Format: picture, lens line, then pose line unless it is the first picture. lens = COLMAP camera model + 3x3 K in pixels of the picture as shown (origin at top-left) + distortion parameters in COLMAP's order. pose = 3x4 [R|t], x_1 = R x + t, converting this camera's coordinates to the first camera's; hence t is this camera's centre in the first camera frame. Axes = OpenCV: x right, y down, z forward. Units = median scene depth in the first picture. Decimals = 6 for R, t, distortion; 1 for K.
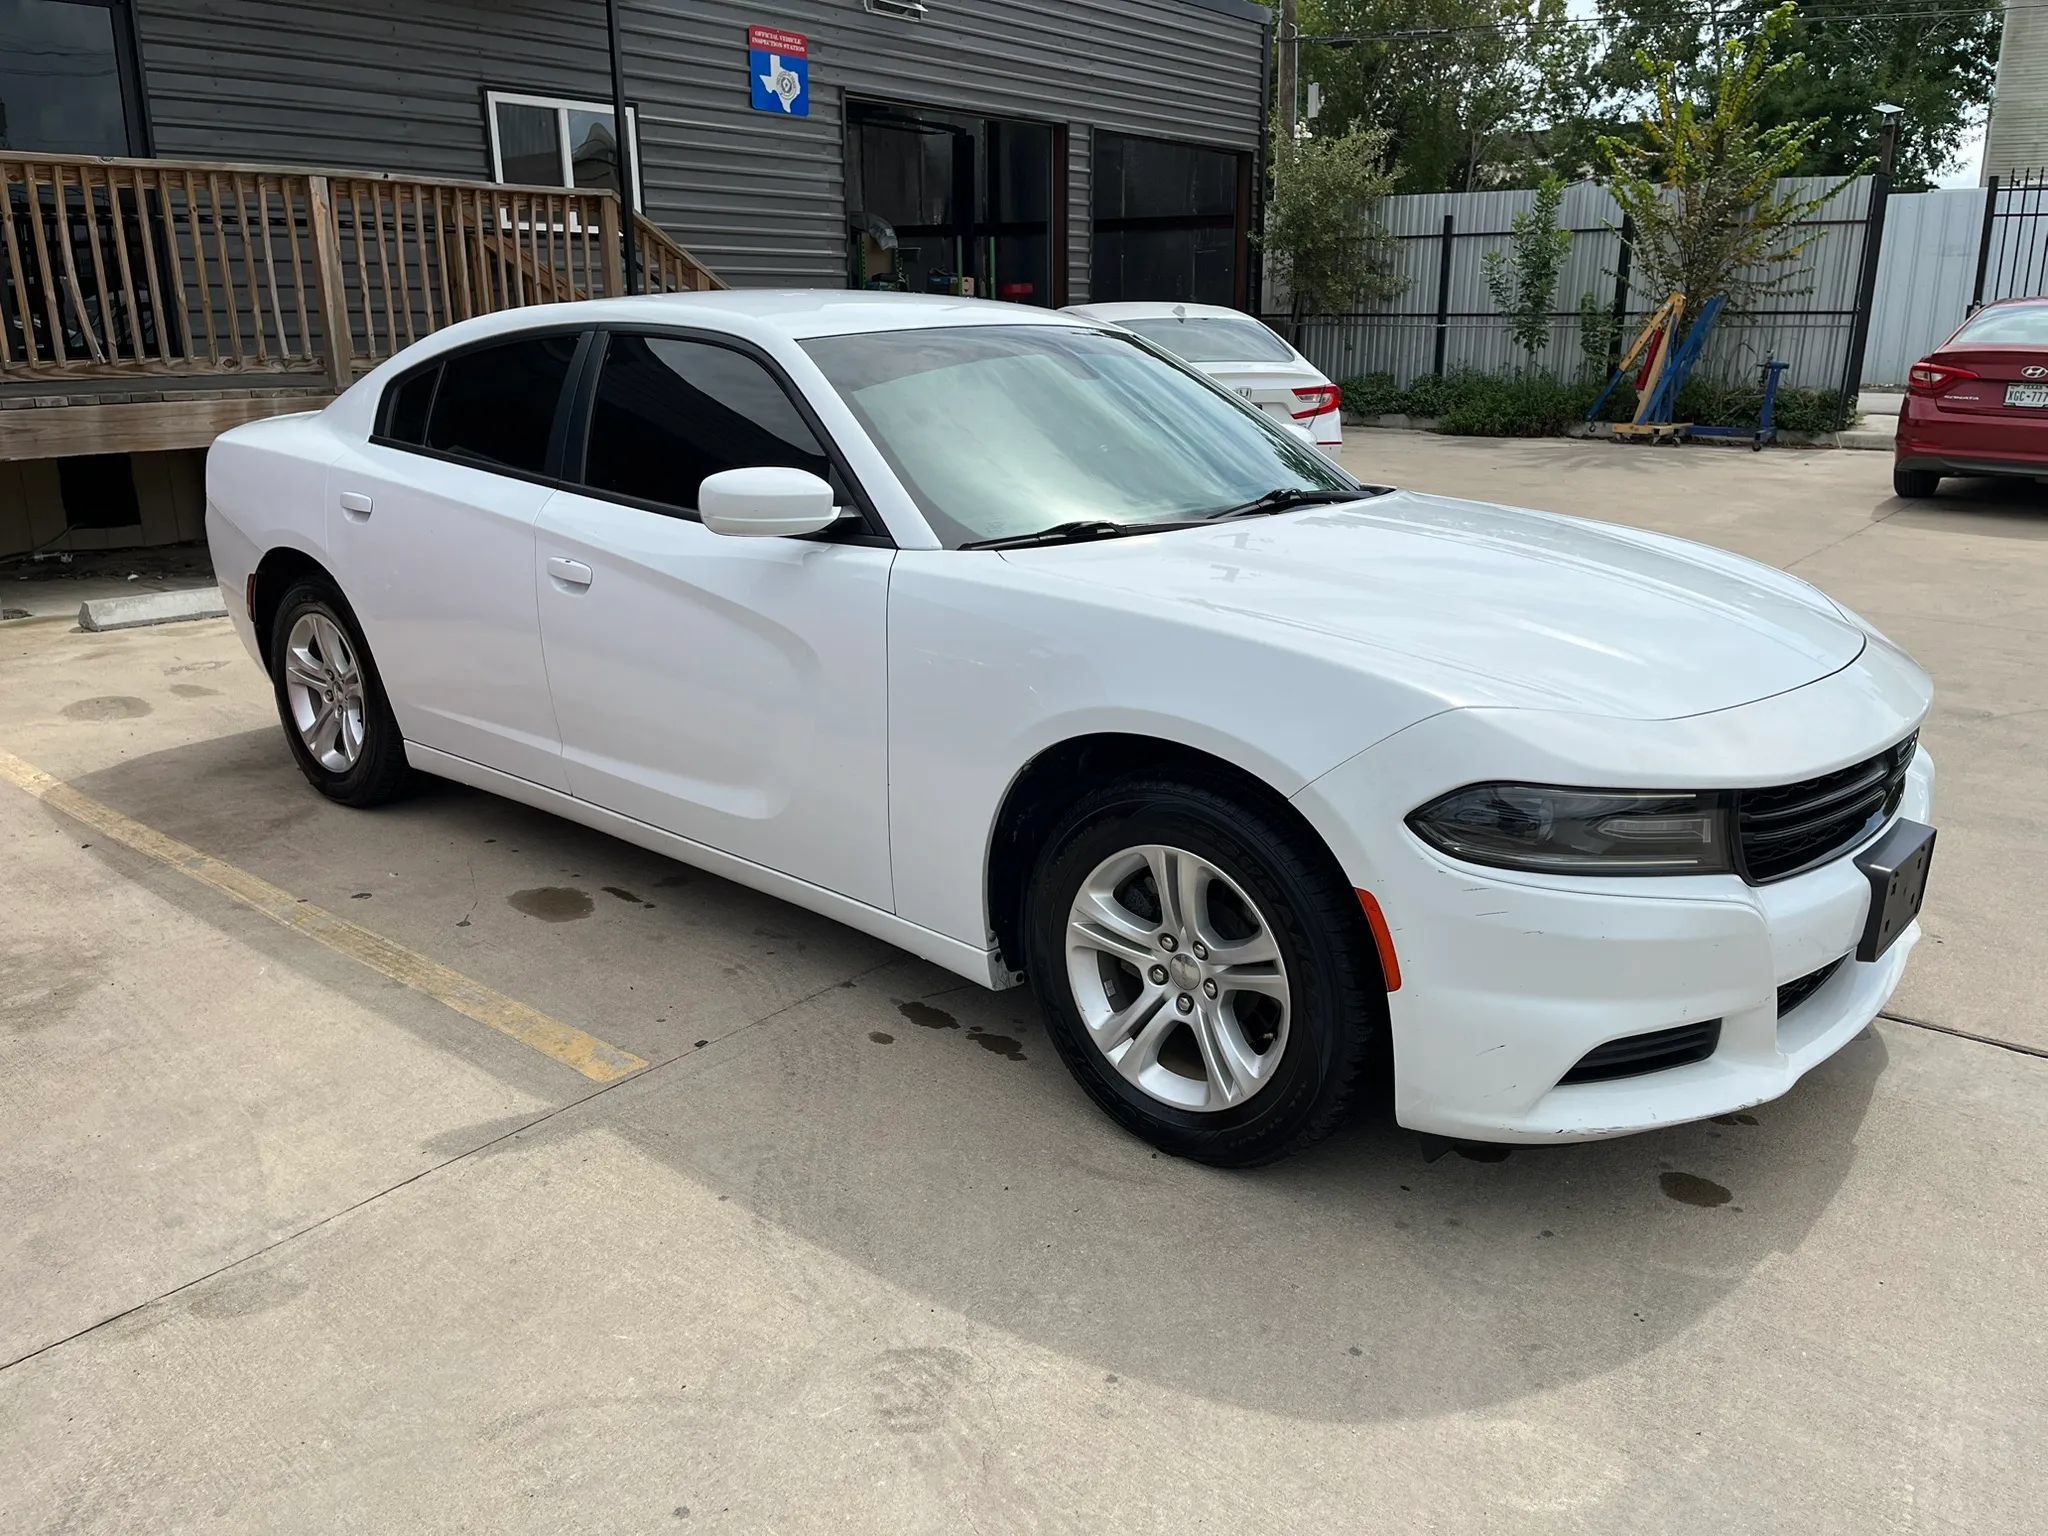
lens RADIAL K [[1547.1, 0, 1034.2], [0, 1547.1, 767.6], [0, 0, 1]] dist [0.079822, -0.113709]
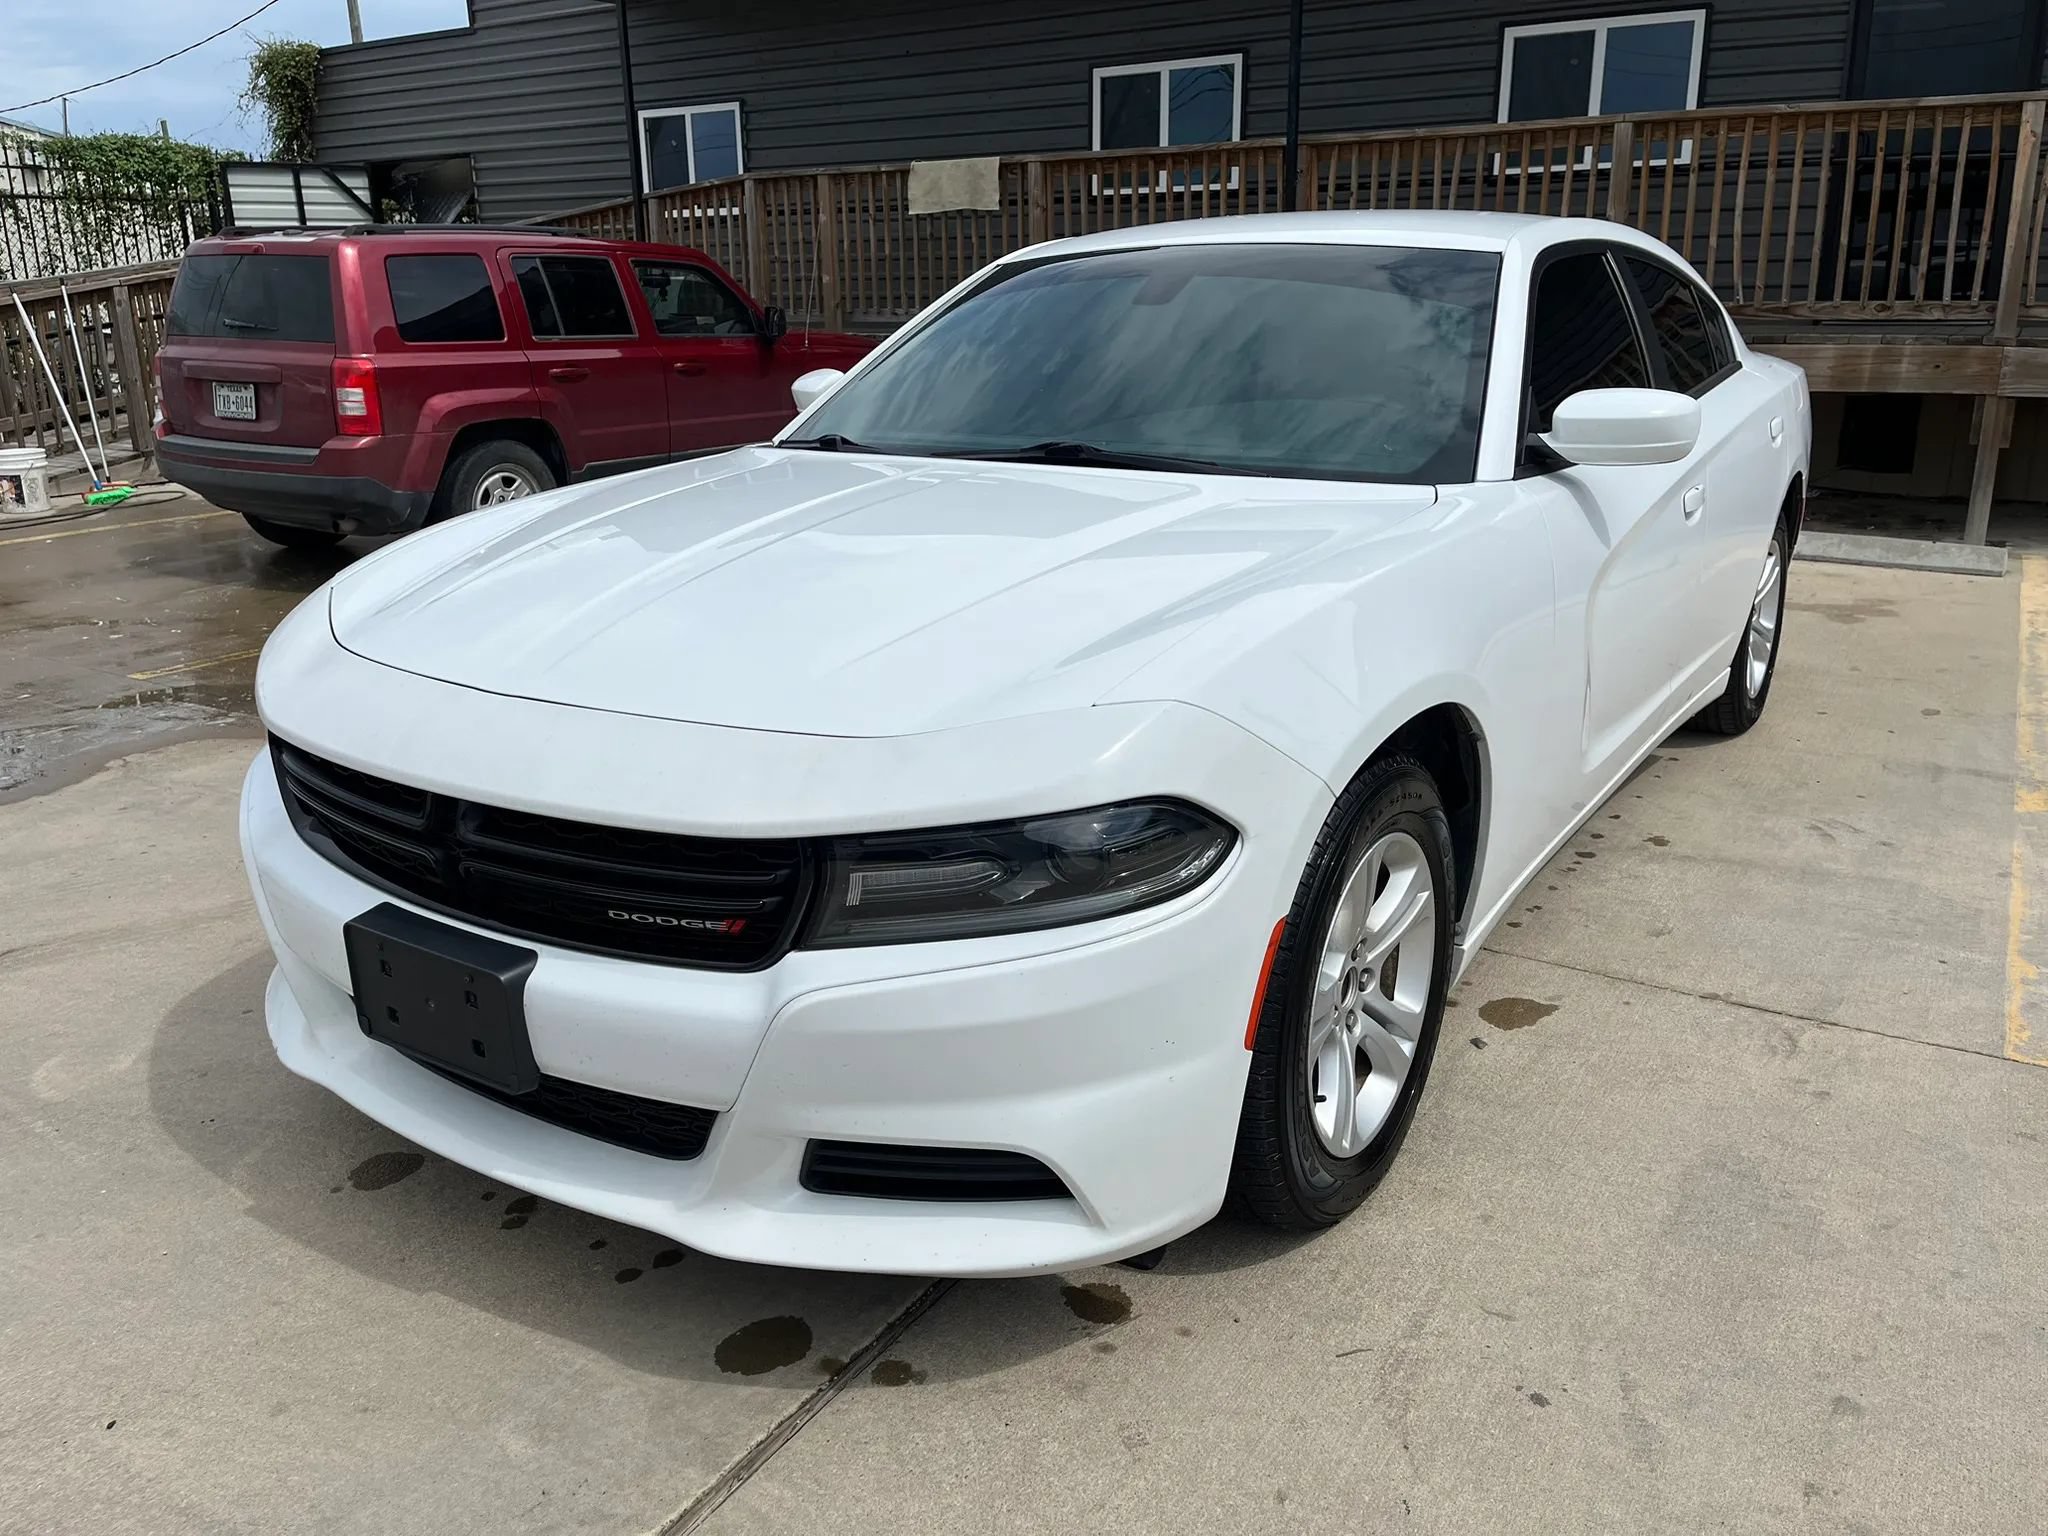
lens RADIAL K [[1547.1, 0, 1022.4], [0, 1547.1, 769.0], [0, 0, 1]] dist [0.079822, -0.113709]
pose [[0.126896, 0.289074, -0.948859, 0.757700], [-0.265853, 0.931505, 0.248233, -0.167375], [0.955625, 0.220757, 0.195056, 0.667821]]
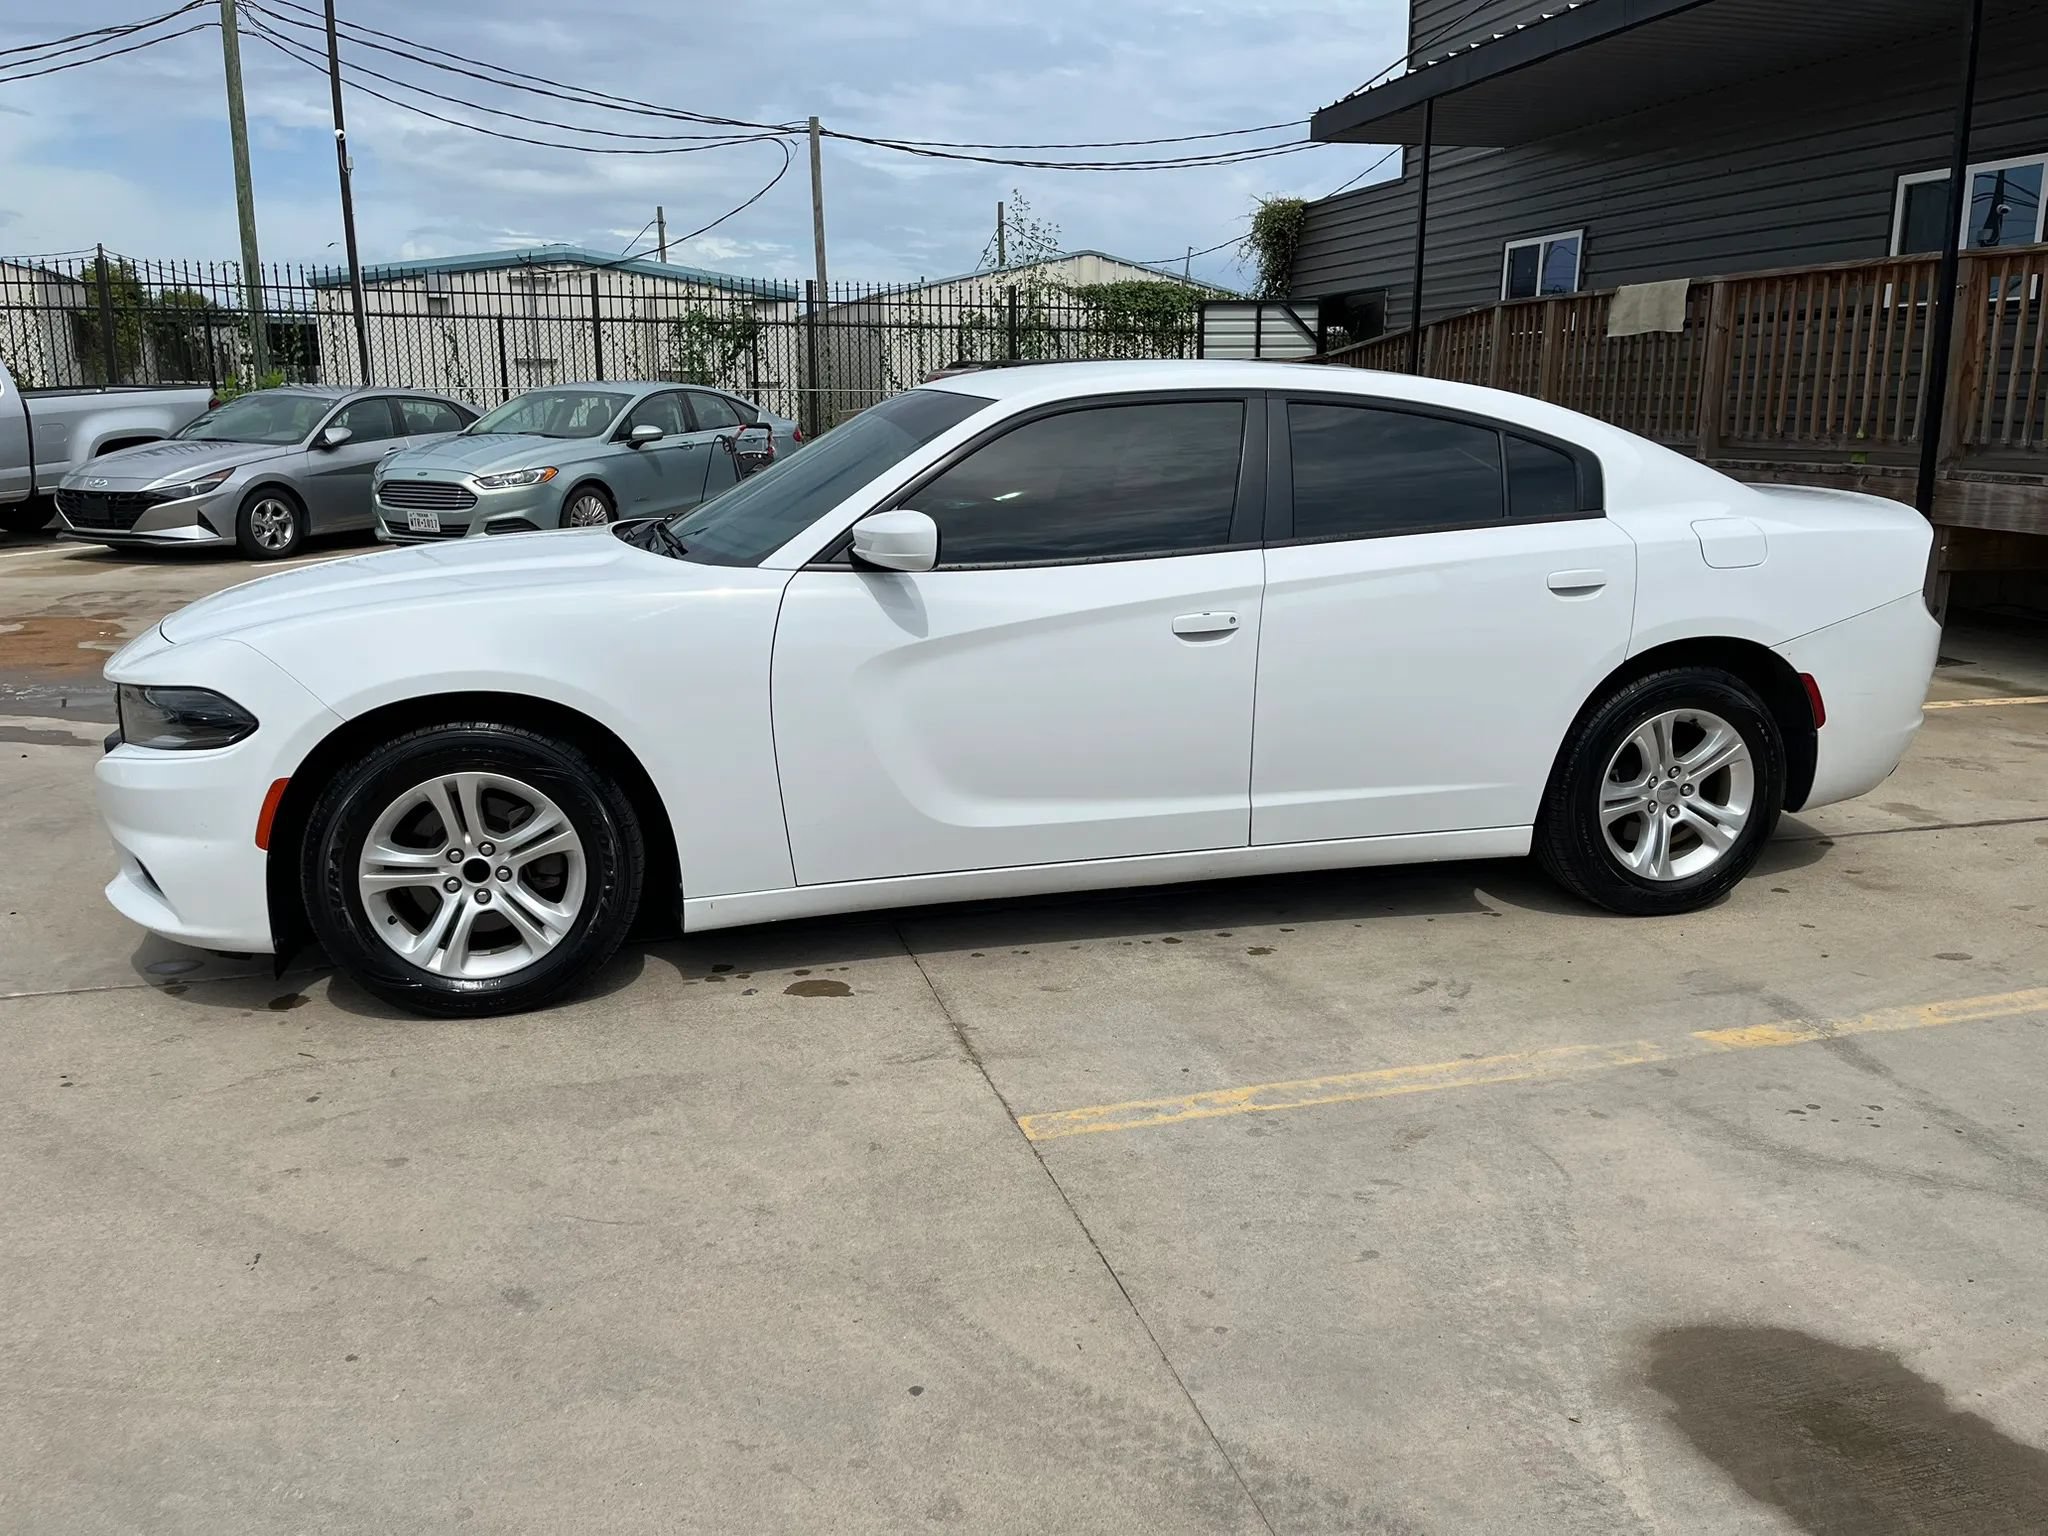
lens RADIAL K [[1547.1, 0, 1030.0], [0, 1547.1, 768.7], [0, 0, 1]] dist [0.079822, -0.113709]
pose [[-0.565121, 0.184839, -0.804036, 0.771014], [-0.235706, 0.897784, 0.372058, -0.403733], [0.790621, 0.399773, -0.463789, 1.441039]]
